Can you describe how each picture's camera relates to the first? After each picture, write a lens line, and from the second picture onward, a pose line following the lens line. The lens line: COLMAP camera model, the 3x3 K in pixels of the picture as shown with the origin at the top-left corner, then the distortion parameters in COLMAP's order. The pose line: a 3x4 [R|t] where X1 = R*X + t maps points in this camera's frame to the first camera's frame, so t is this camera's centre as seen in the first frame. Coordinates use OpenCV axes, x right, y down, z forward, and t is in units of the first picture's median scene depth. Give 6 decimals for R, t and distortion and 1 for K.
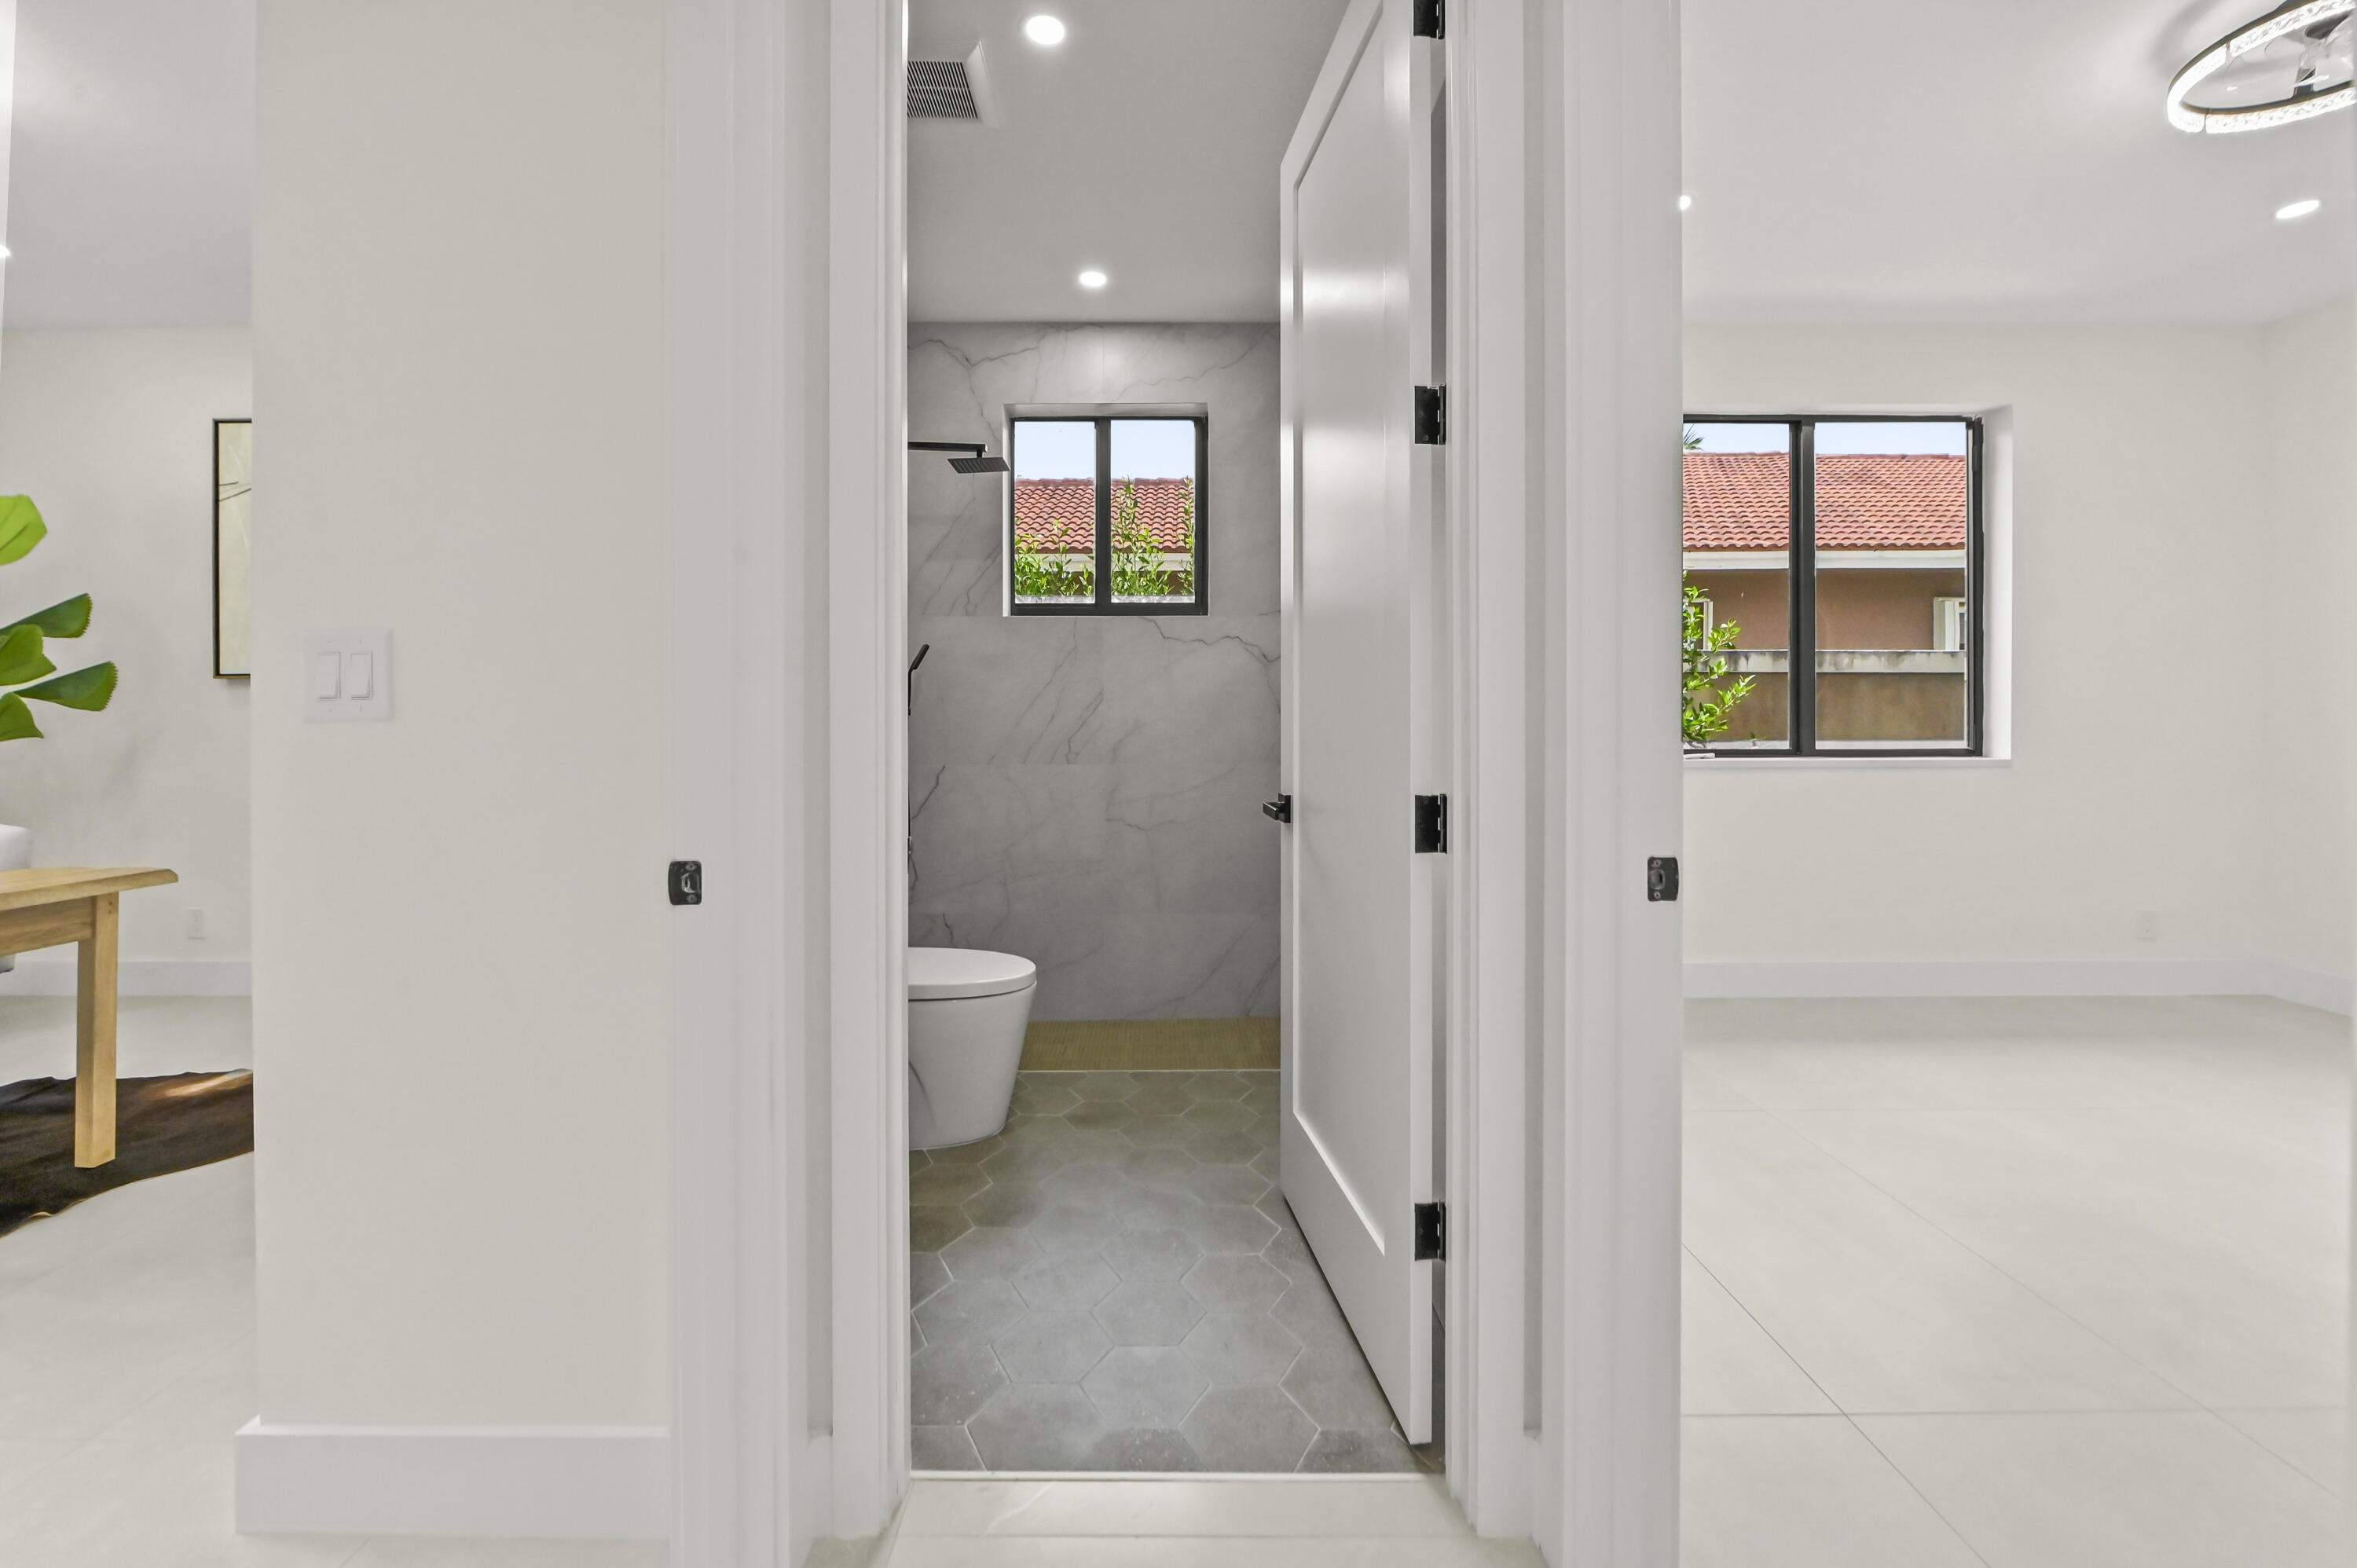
lens RADIAL K [[944.7, 0, 1180.7], [0, 944.7, 719.9], [0, 0, 1]] dist [-0.007011, -0.000252]
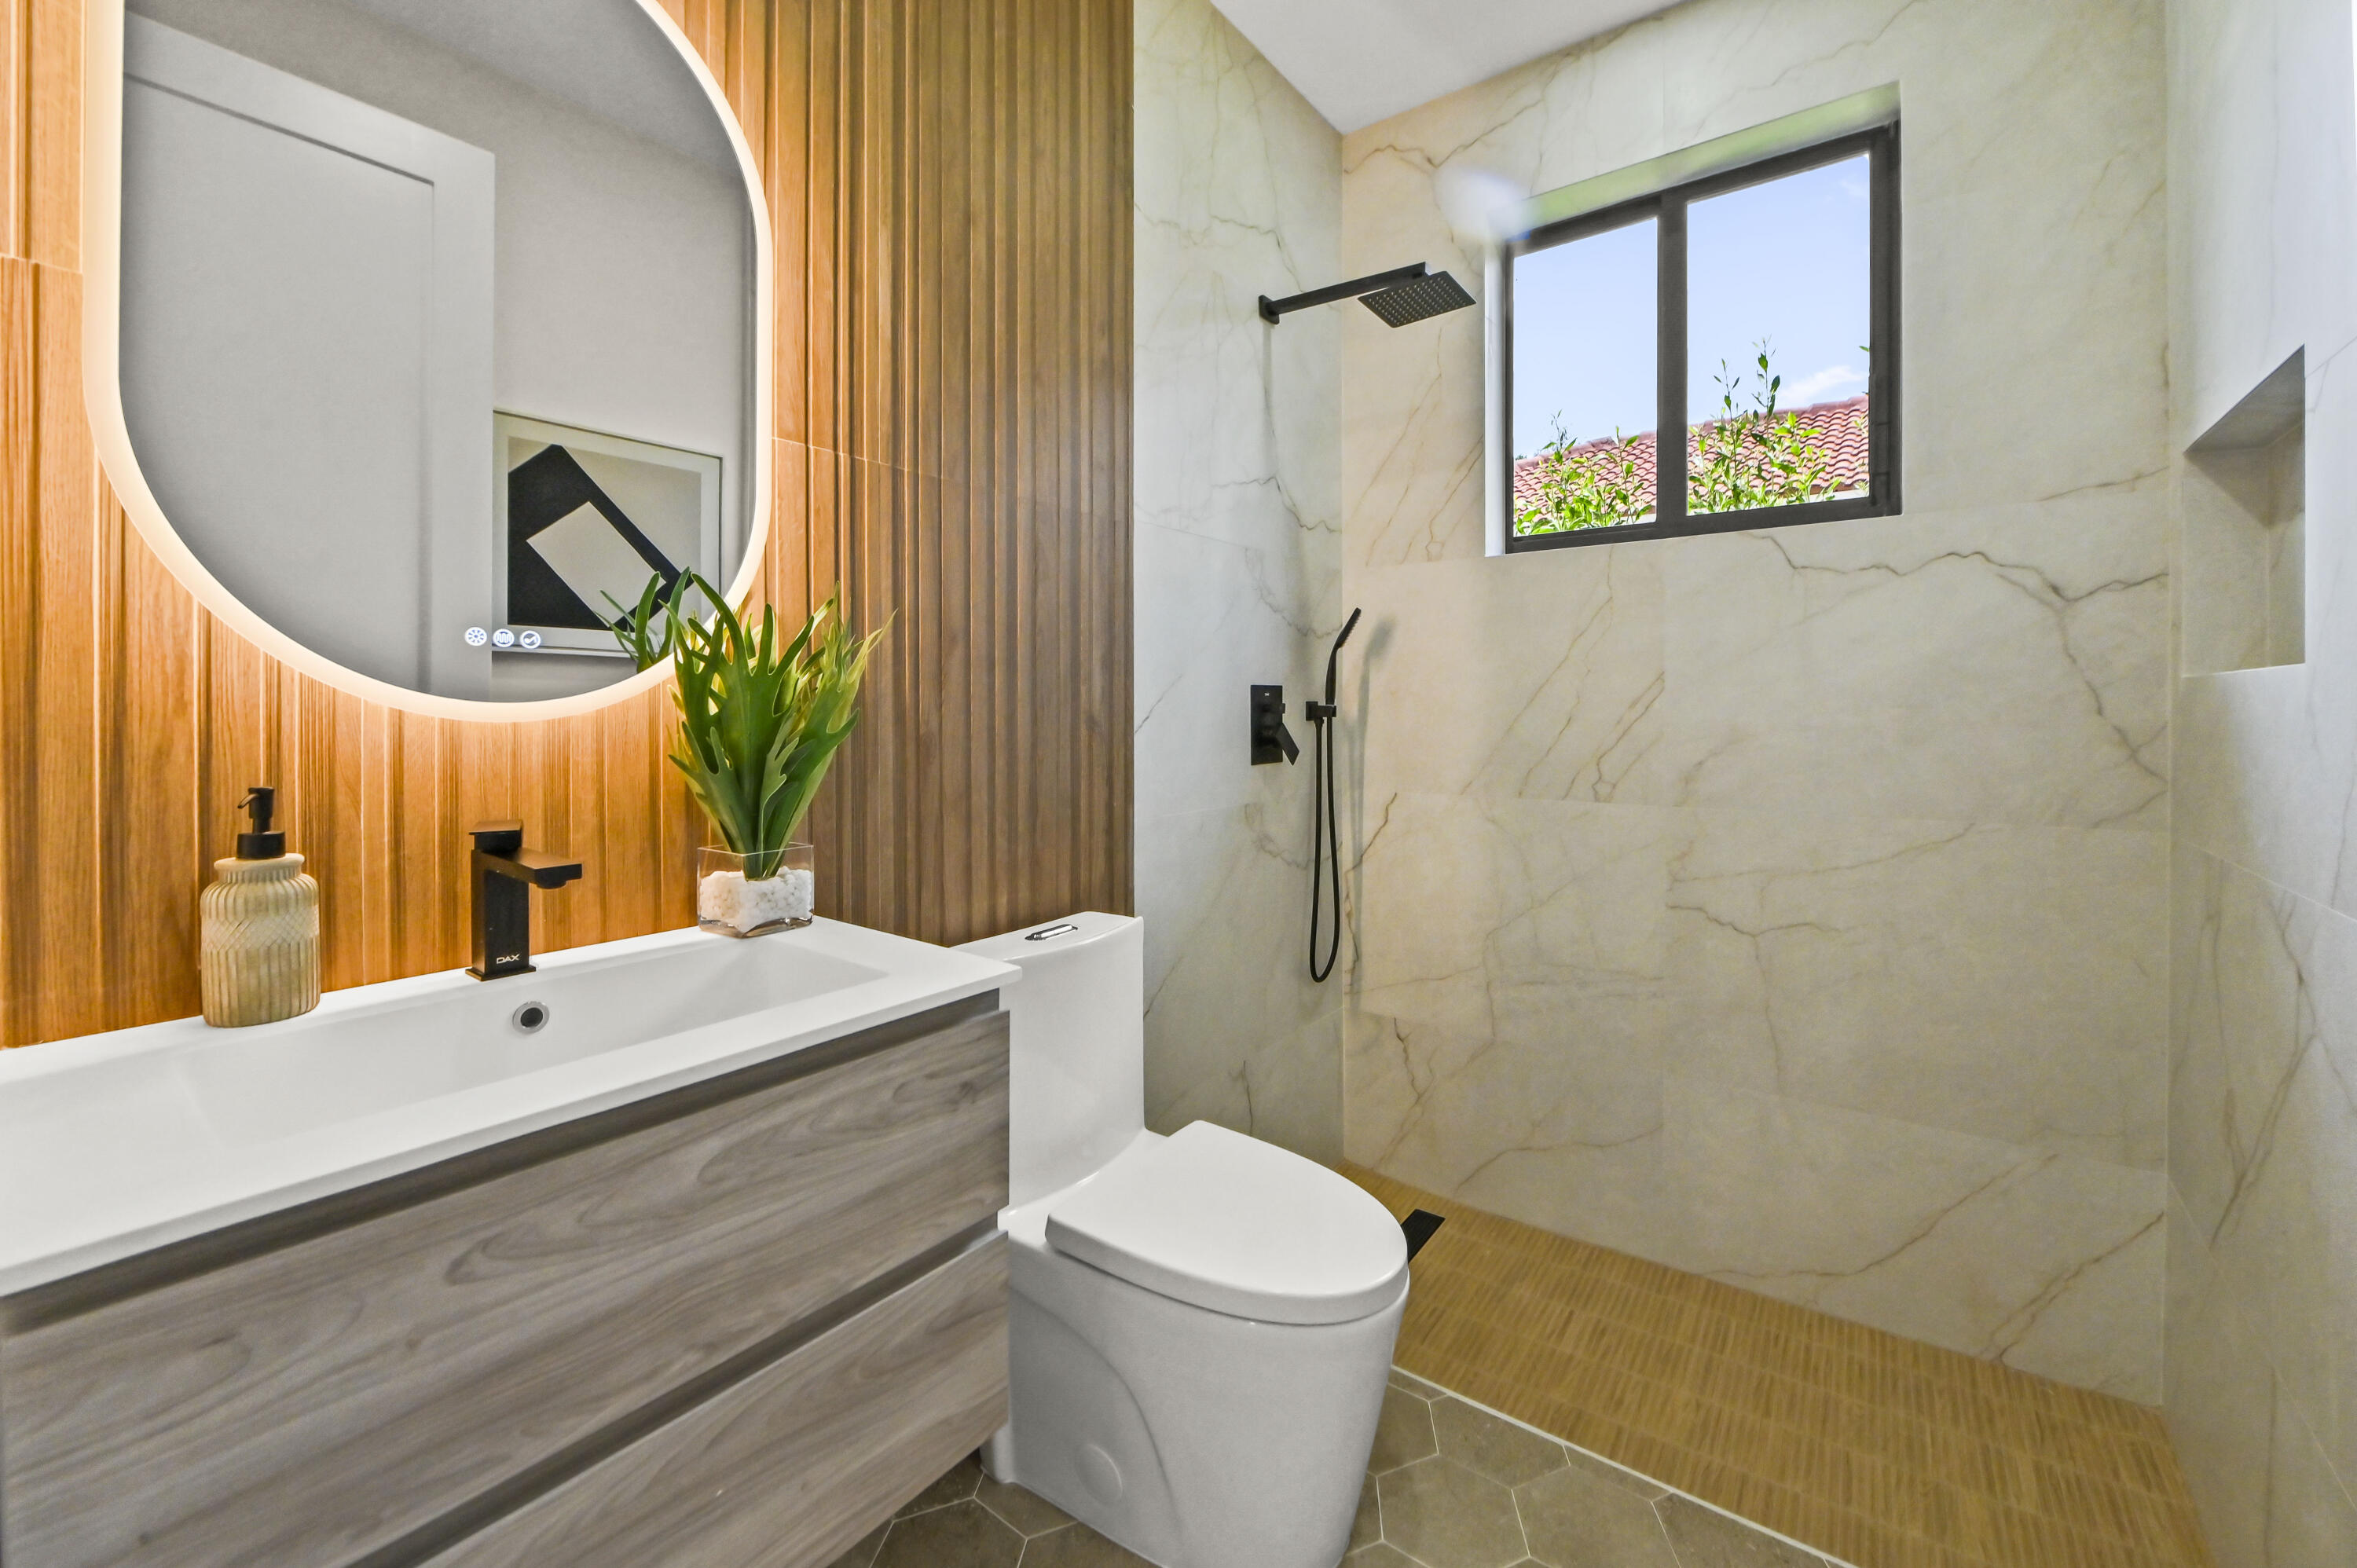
lens RADIAL K [[944.7, 0, 1180.7], [0, 944.7, 719.9], [0, 0, 1]] dist [-0.007011, -0.000252]
pose [[0.797321, 0.005256, -0.603532, 0.026207], [-0.002874, 0.999984, 0.004911, -0.005232], [0.603548, -0.002181, 0.797324, 0.390537]]
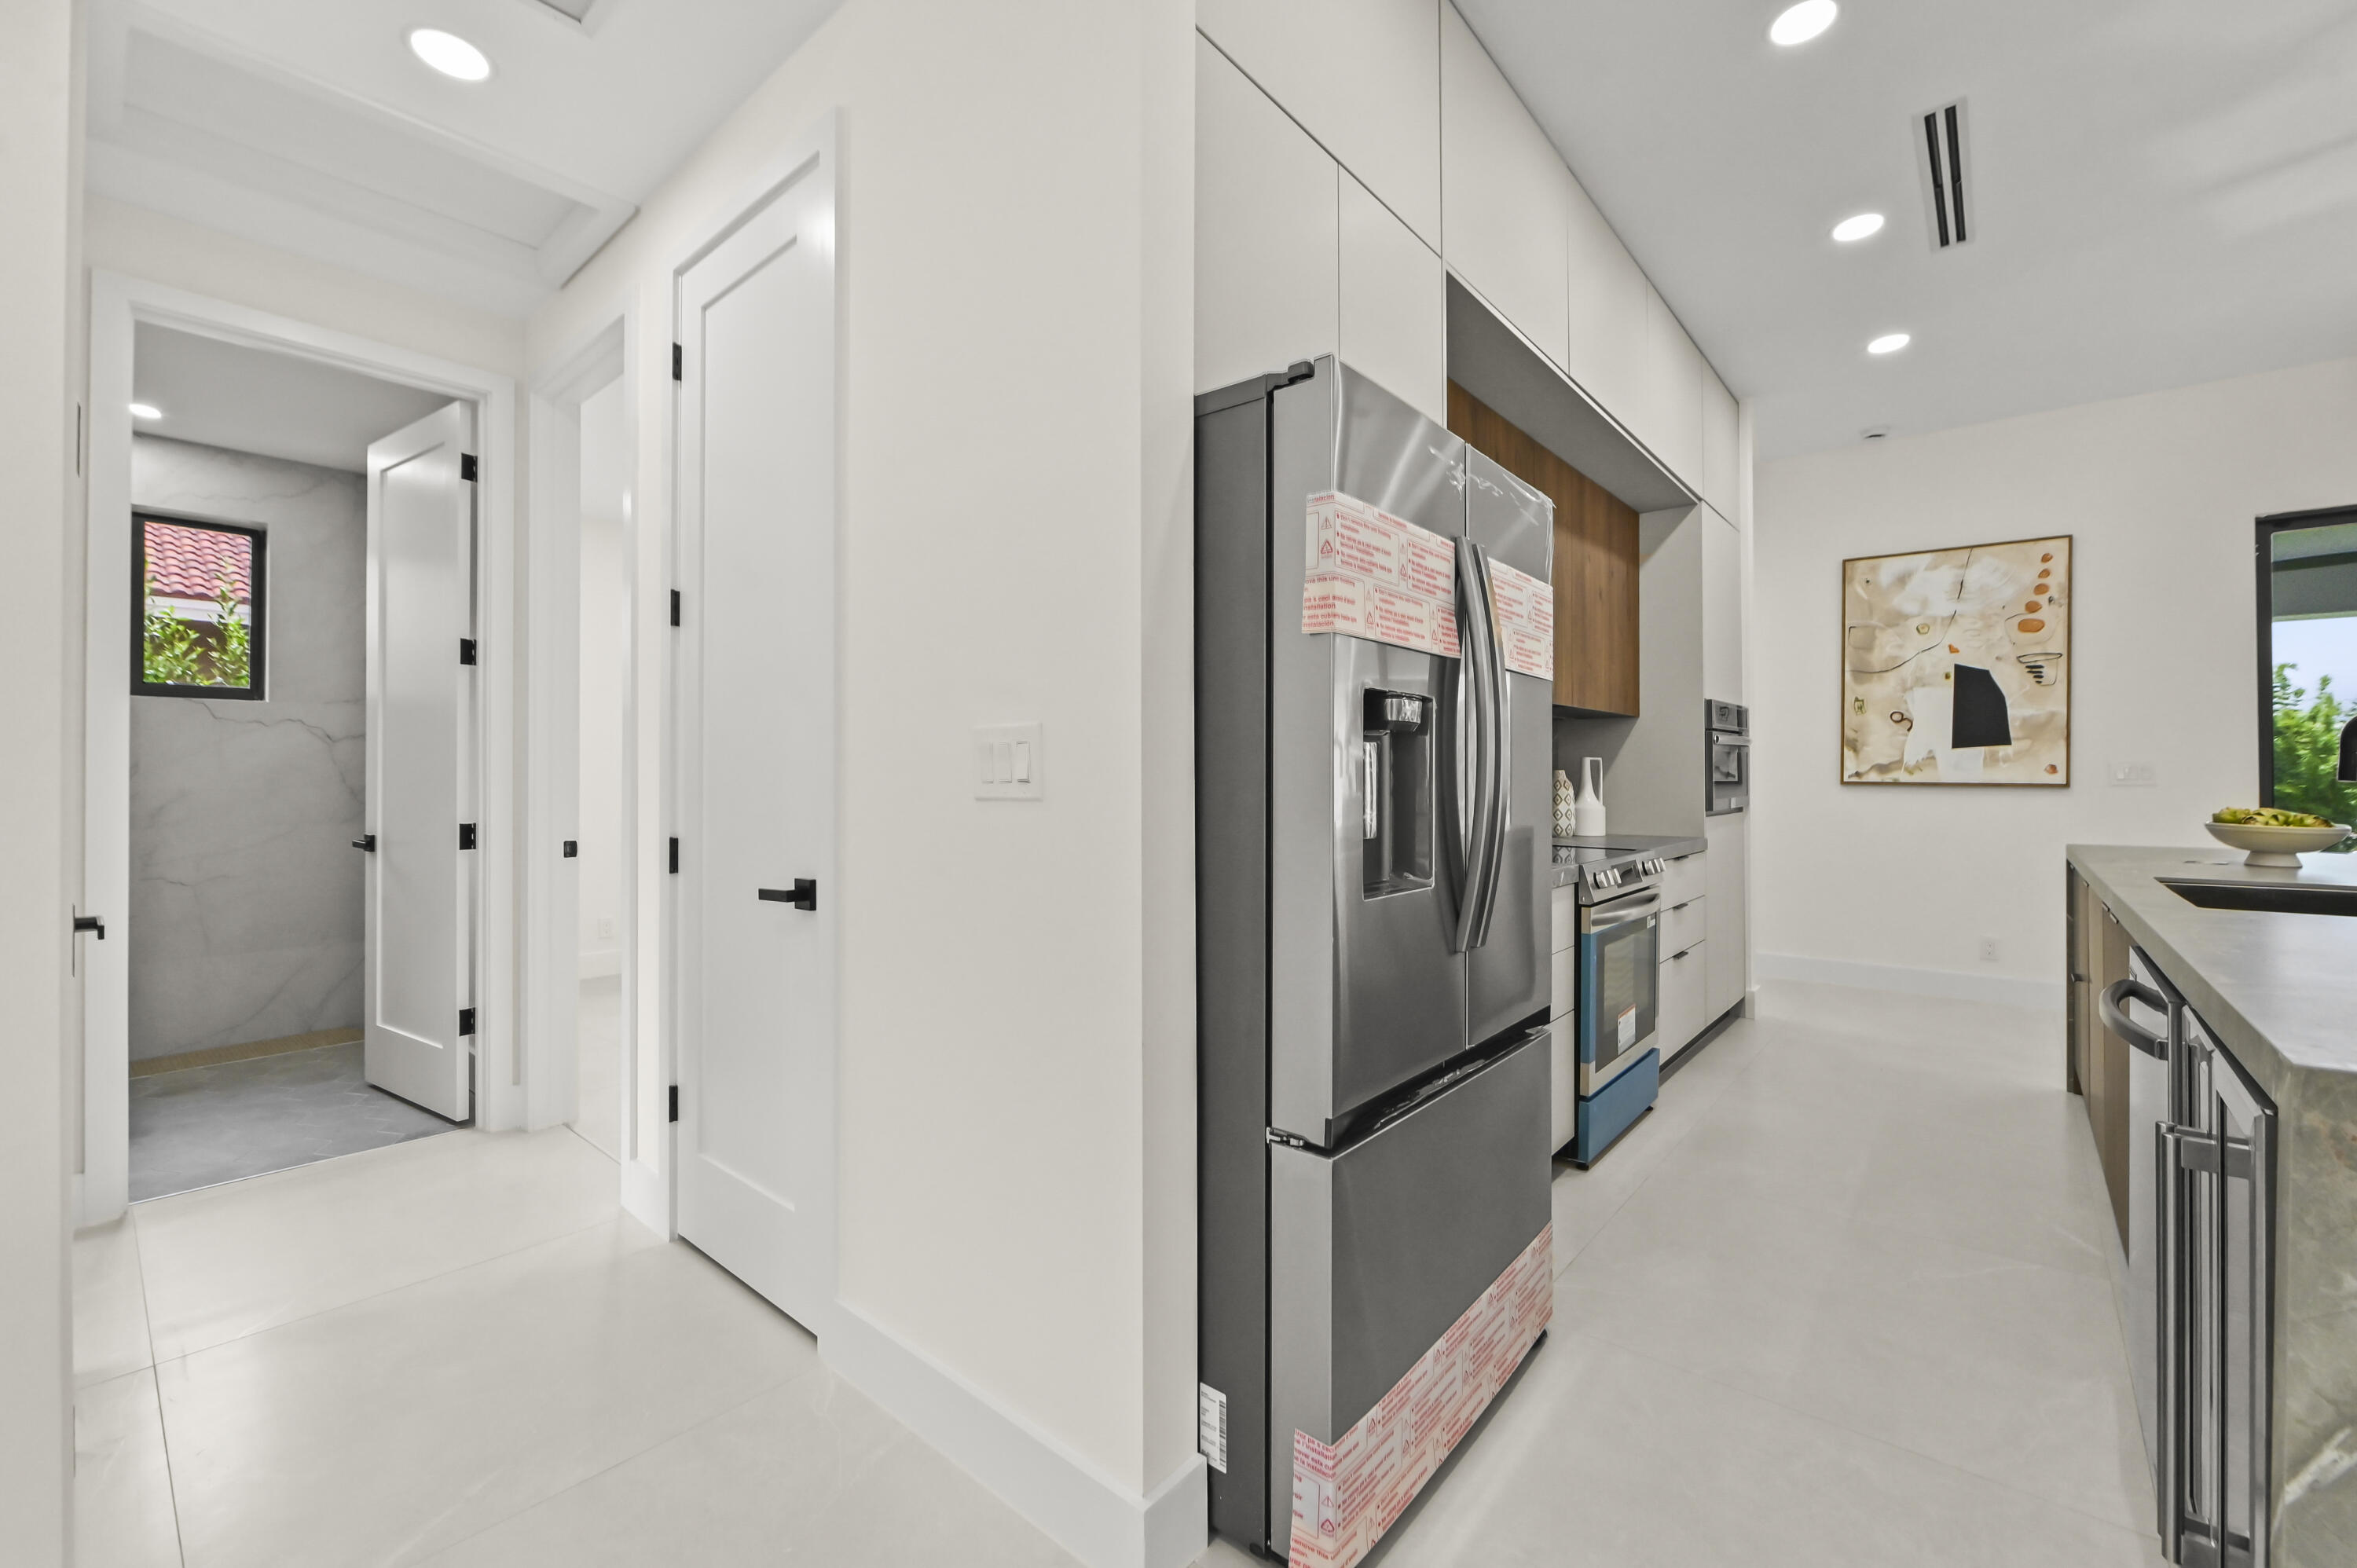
lens RADIAL K [[959.3, 0, 1177.5], [0, 959.3, 772.2], [0, 0, 1]] dist [-0.010378, -0.000239]
pose [[0.653137, 0.004773, 0.757224, -0.128476], [0.003237, 0.999953, -0.009095, -0.005741], [-0.757233, 0.008391, 0.653091, -0.647794]]
